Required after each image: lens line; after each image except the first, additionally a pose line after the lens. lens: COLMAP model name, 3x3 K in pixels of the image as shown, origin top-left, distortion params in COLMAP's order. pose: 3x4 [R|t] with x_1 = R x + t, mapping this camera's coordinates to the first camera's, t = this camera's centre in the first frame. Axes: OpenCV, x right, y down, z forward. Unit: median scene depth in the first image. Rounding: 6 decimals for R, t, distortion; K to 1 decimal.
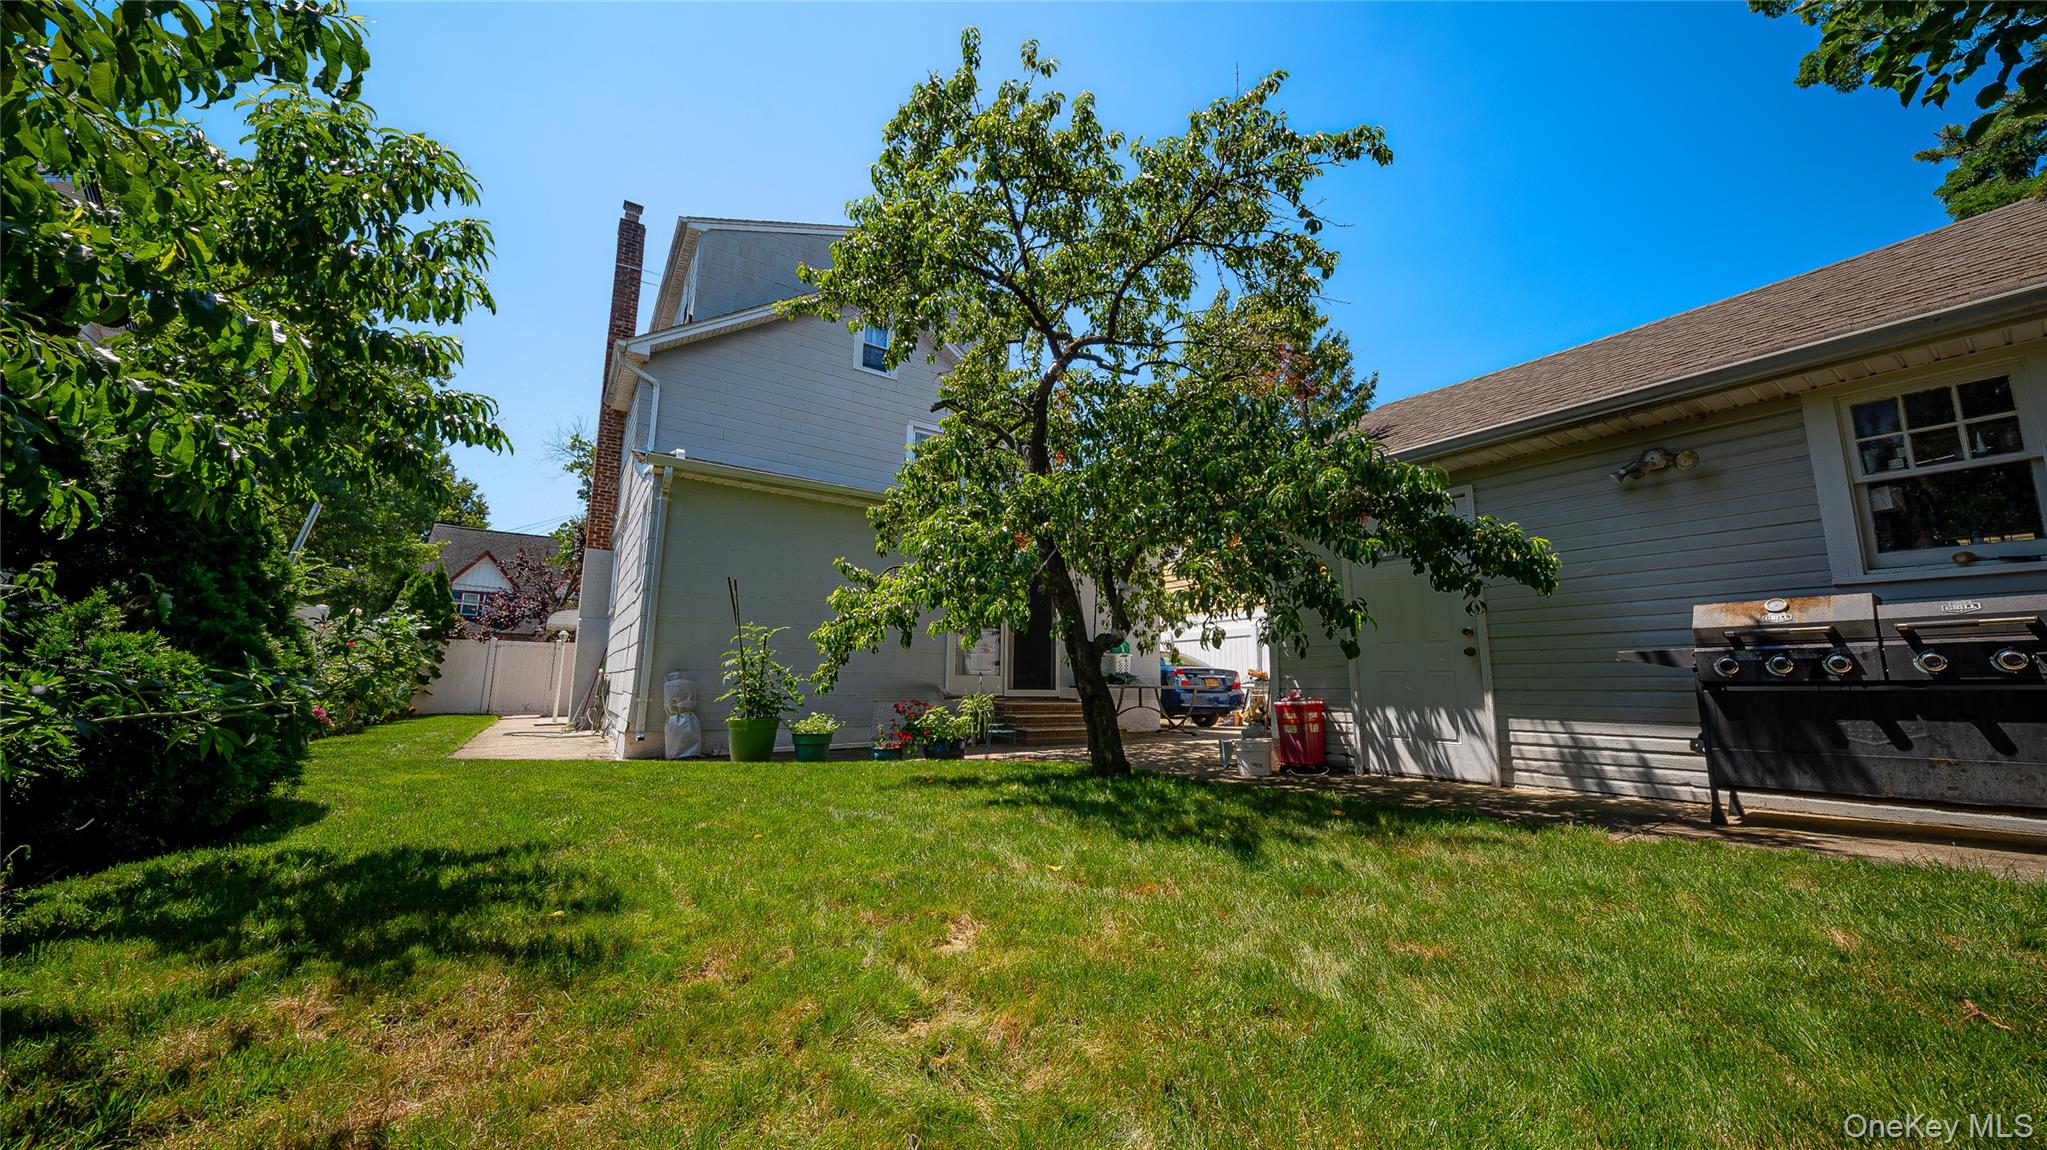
lens RADIAL K [[707.5, 0, 1026.9], [0, 707.5, 568.0], [0, 0, 1]] dist [-0.000028, -0.003570]
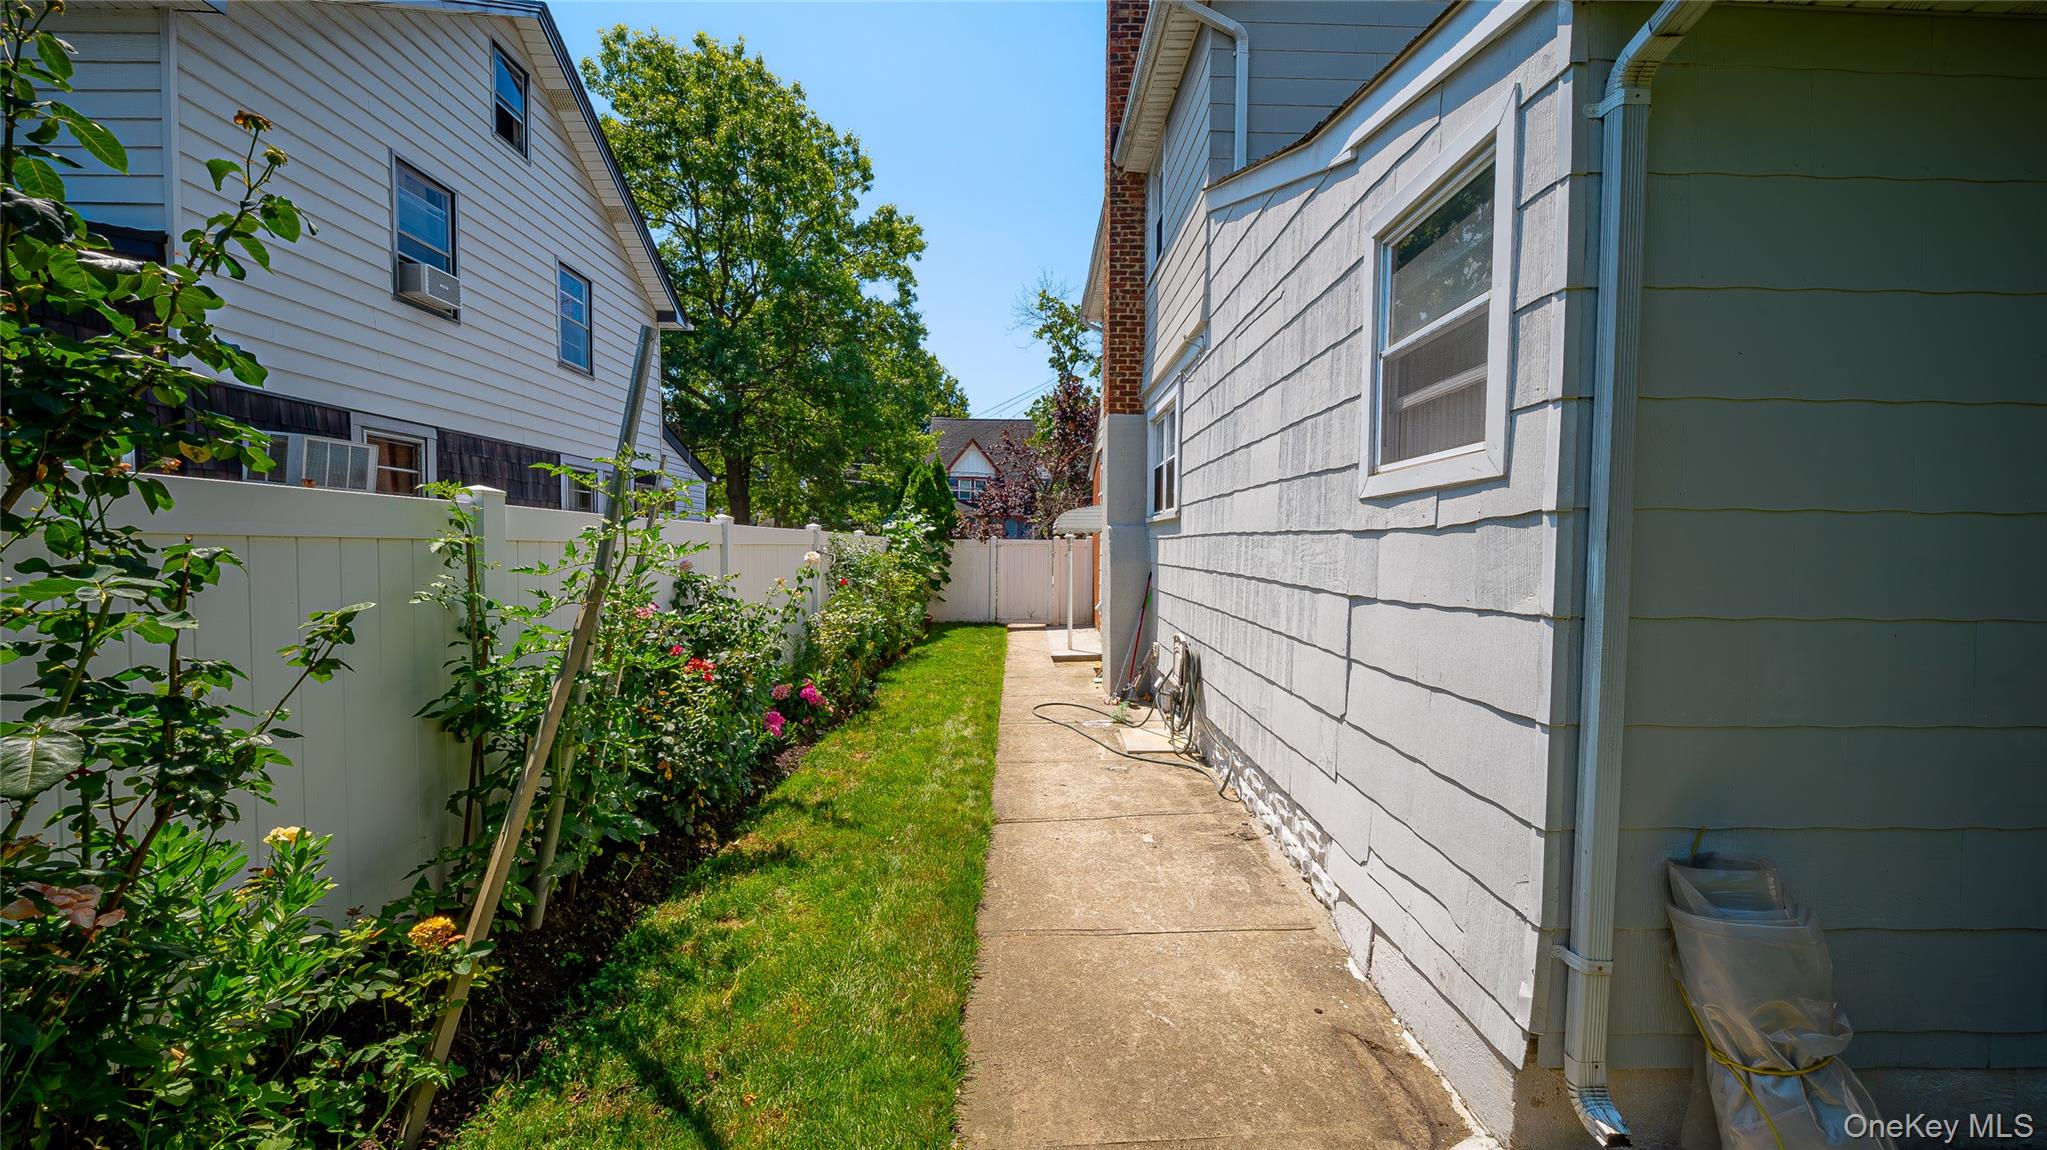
lens RADIAL K [[707.5, 0, 1026.9], [0, 707.5, 568.0], [0, 0, 1]] dist [-0.000028, -0.003570]
pose [[0.836167, 0.014986, -0.548270, -0.234217], [0.090855, 0.982032, 0.165405, -0.002656], [0.540897, -0.188119, 0.819781, 0.291668]]
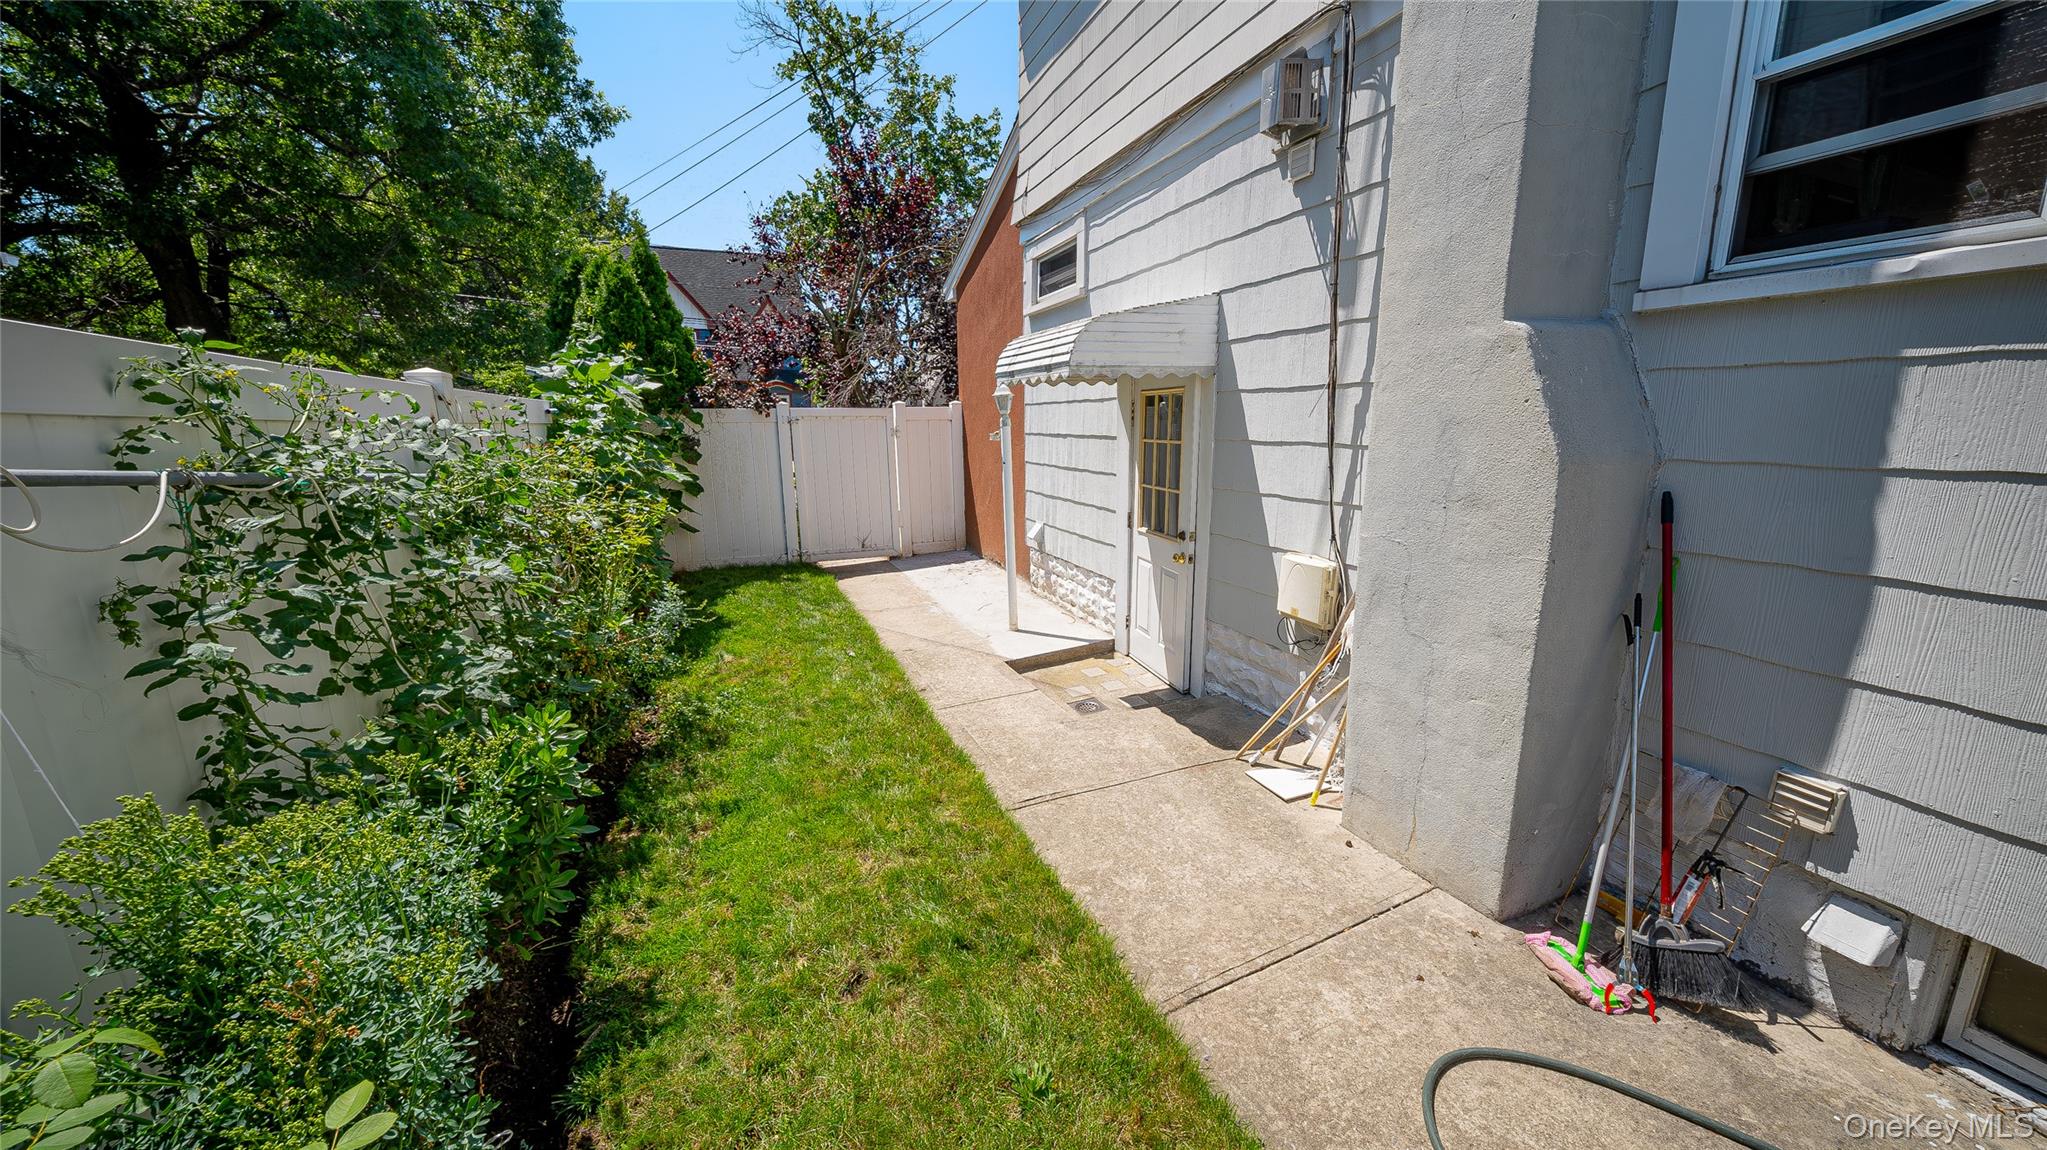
lens RADIAL K [[707.5, 0, 1026.9], [0, 707.5, 568.0], [0, 0, 1]] dist [-0.000028, -0.003570]
pose [[0.981553, 0.019981, -0.190144, -0.487705], [0.050519, 0.932072, 0.358733, 0.040915], [0.184396, -0.361721, 0.913869, 0.547846]]
